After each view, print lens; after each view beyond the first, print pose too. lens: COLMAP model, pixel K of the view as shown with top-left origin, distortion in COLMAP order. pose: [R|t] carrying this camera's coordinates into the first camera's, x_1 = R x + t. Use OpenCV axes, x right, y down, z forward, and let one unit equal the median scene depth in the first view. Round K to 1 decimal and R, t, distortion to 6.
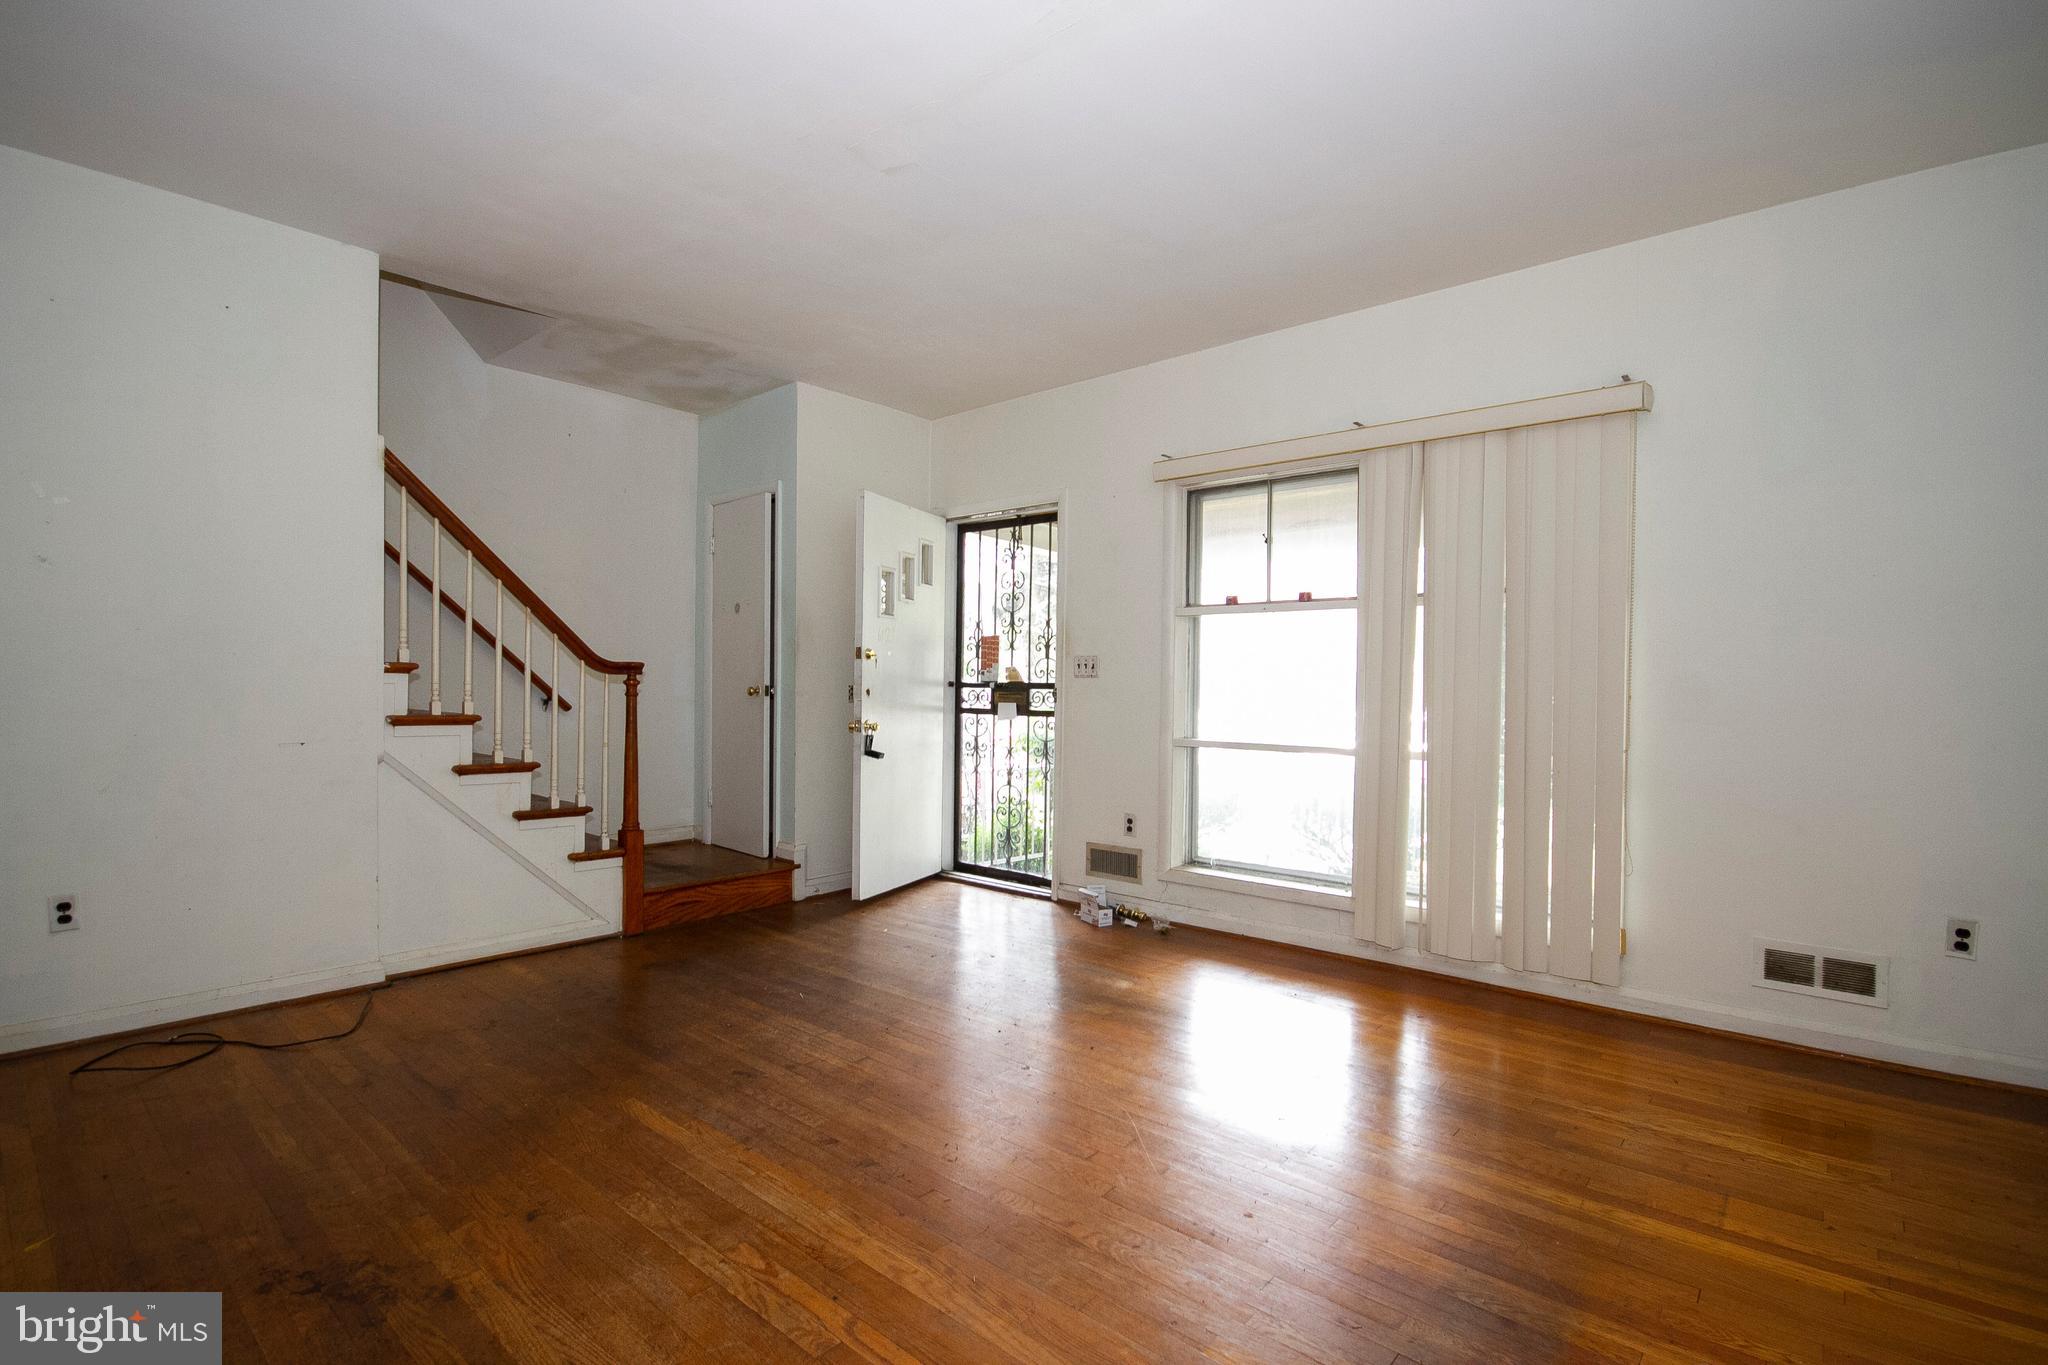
lens RADIAL K [[944.8, 0, 1023.5], [0, 944.8, 694.1], [0, 0, 1]] dist [-0.008473, -0.000058]
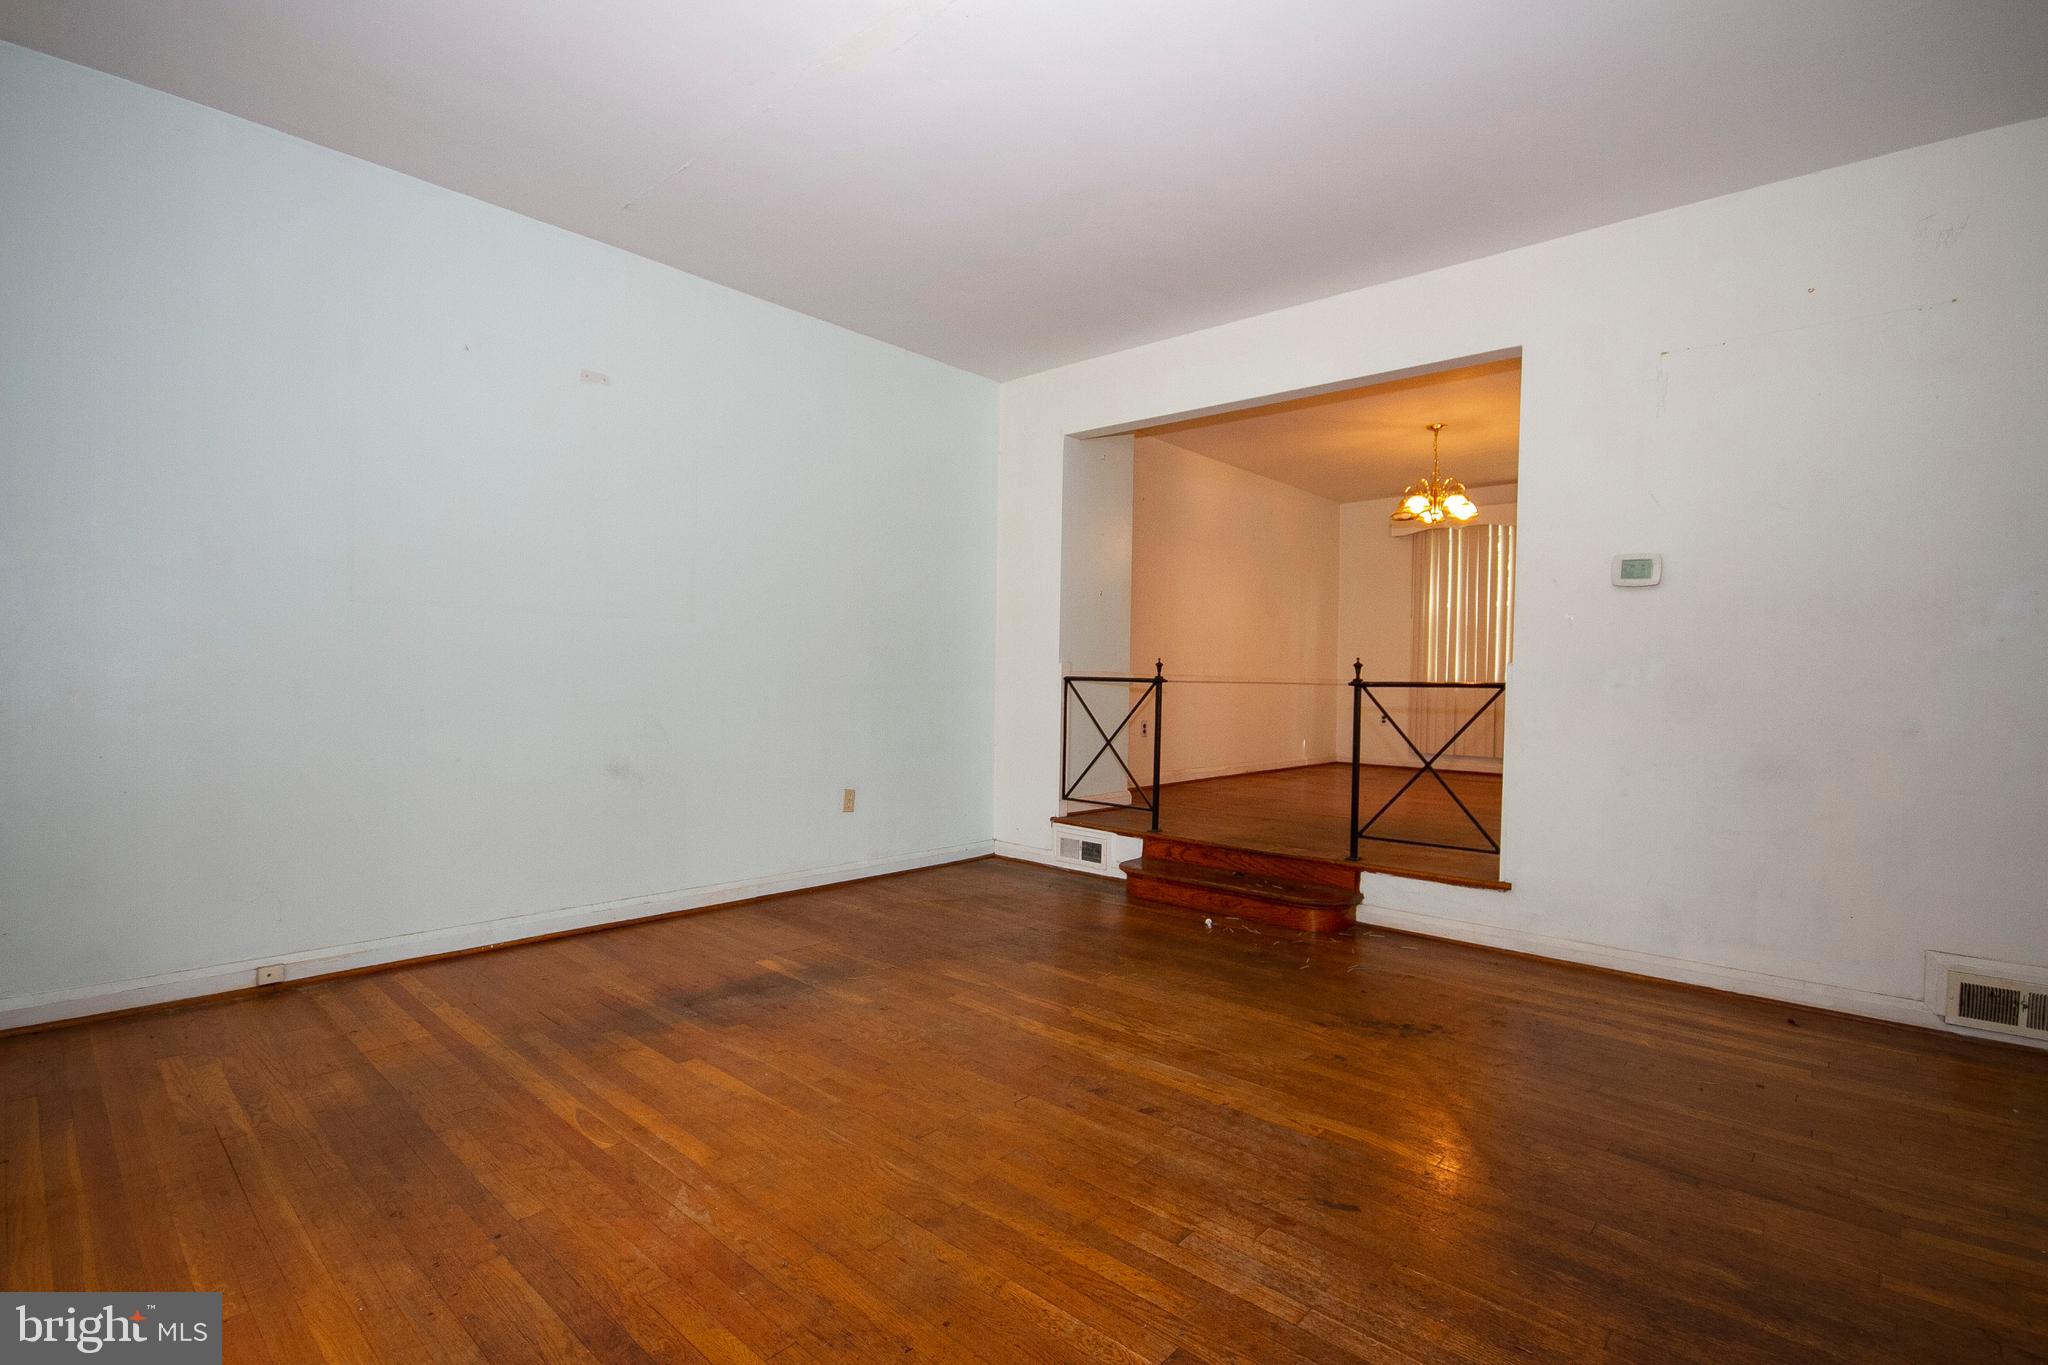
lens RADIAL K [[944.8, 0, 1023.5], [0, 944.8, 694.1], [0, 0, 1]] dist [-0.008473, -0.000058]
pose [[-0.999442, -0.024756, 0.022424, -0.062171], [-0.024199, 0.999400, 0.024767, 0.020030], [-0.023023, 0.024210, -0.999442, 1.361052]]
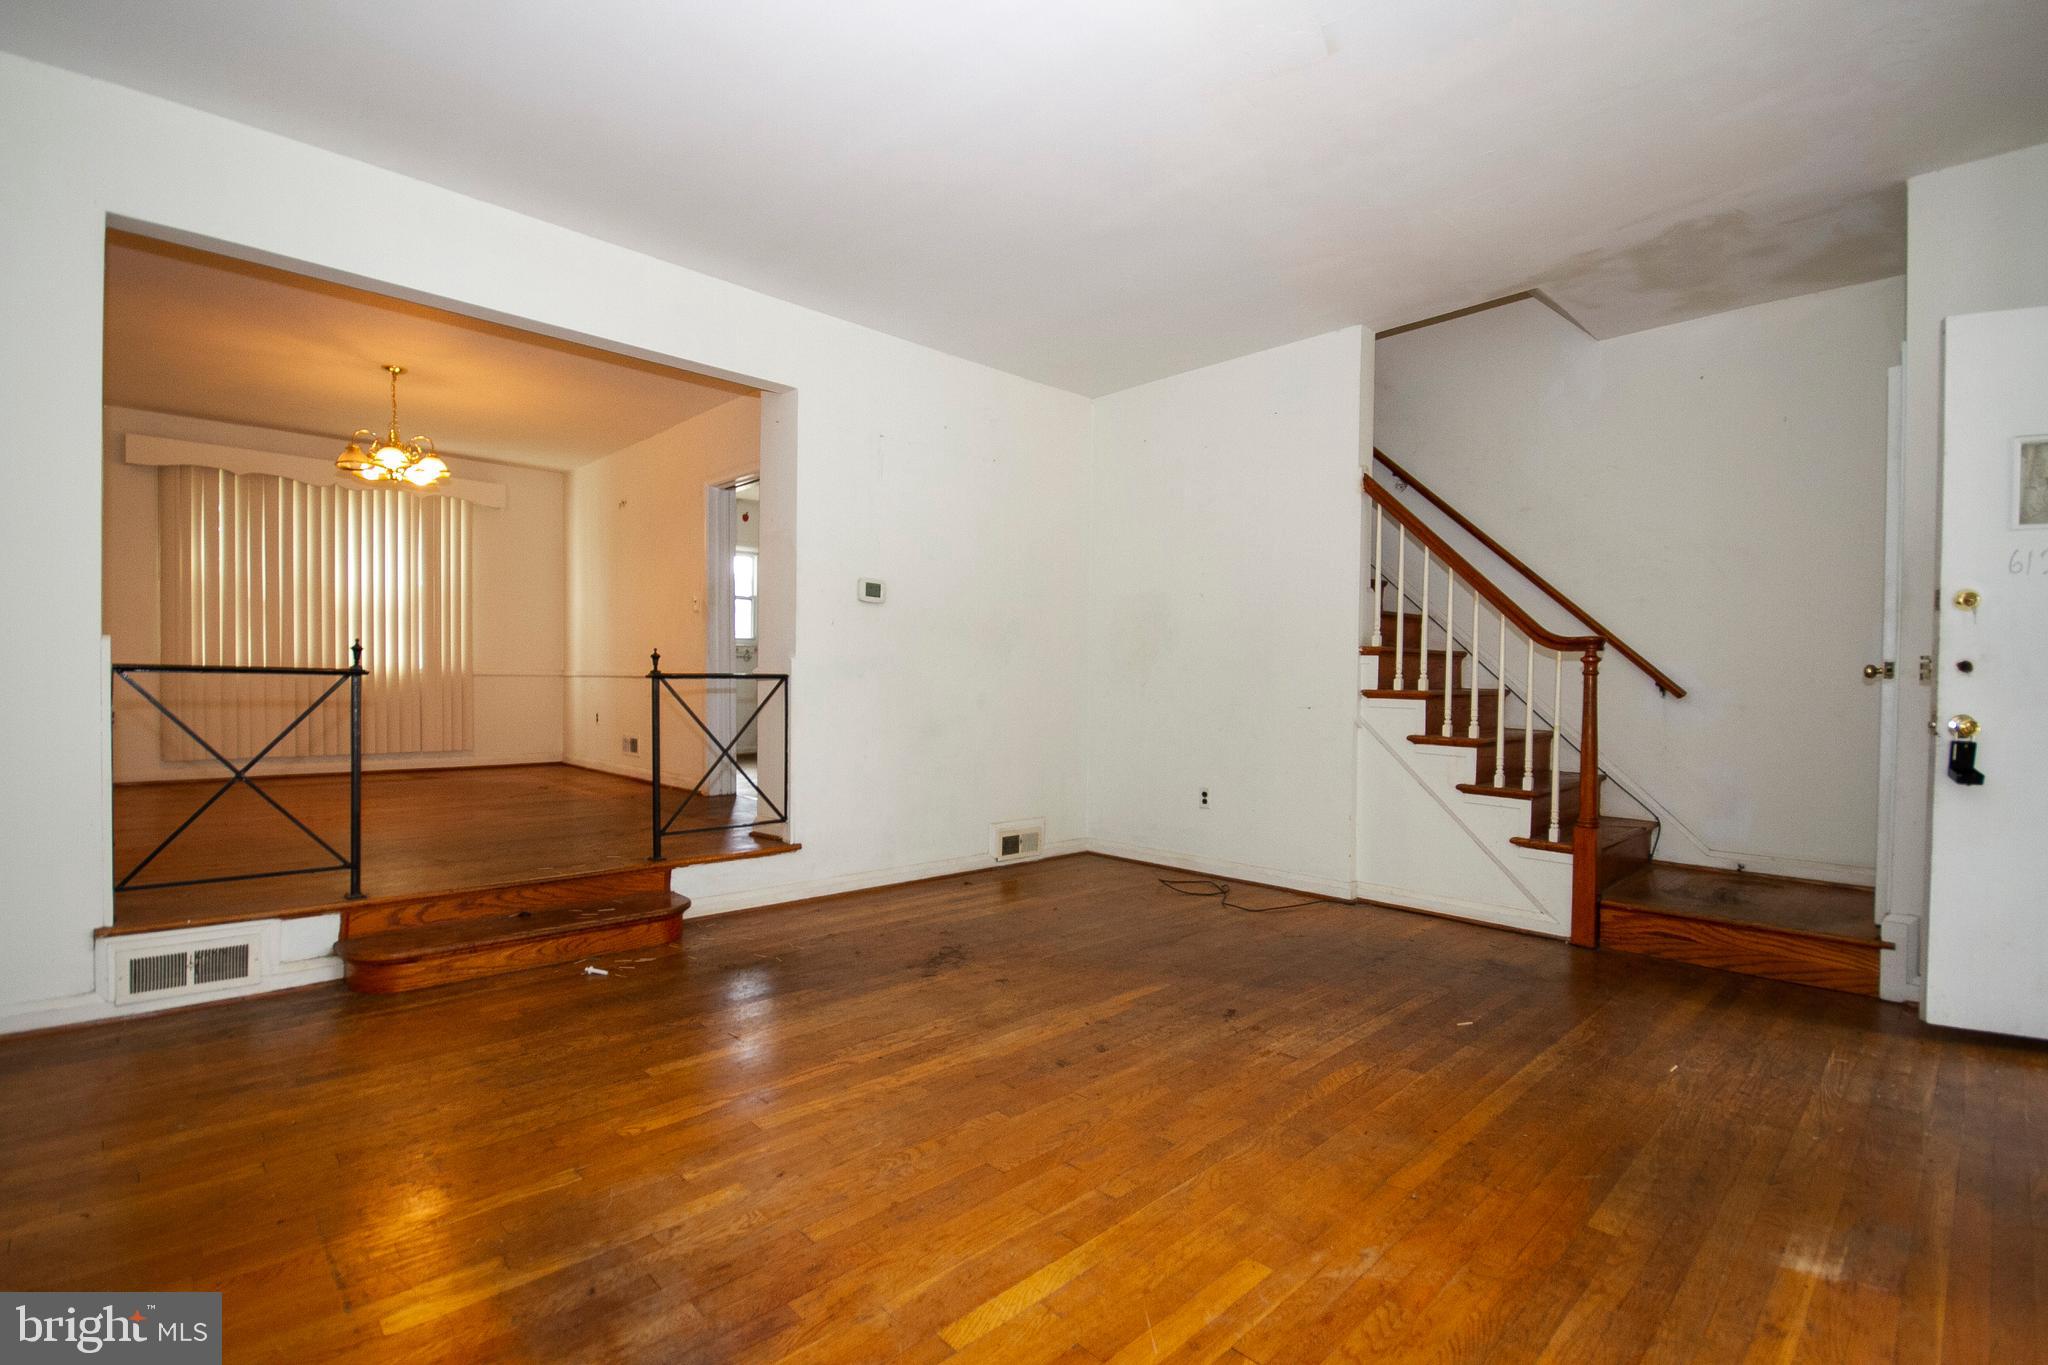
lens RADIAL K [[944.8, 0, 1023.5], [0, 944.8, 694.1], [0, 0, 1]] dist [-0.008473, -0.000058]
pose [[-0.089429, 0.003102, -0.995988, 0.641466], [-0.021202, 0.999763, 0.005017, 0.033657], [0.995768, 0.021566, -0.089342, 0.695609]]
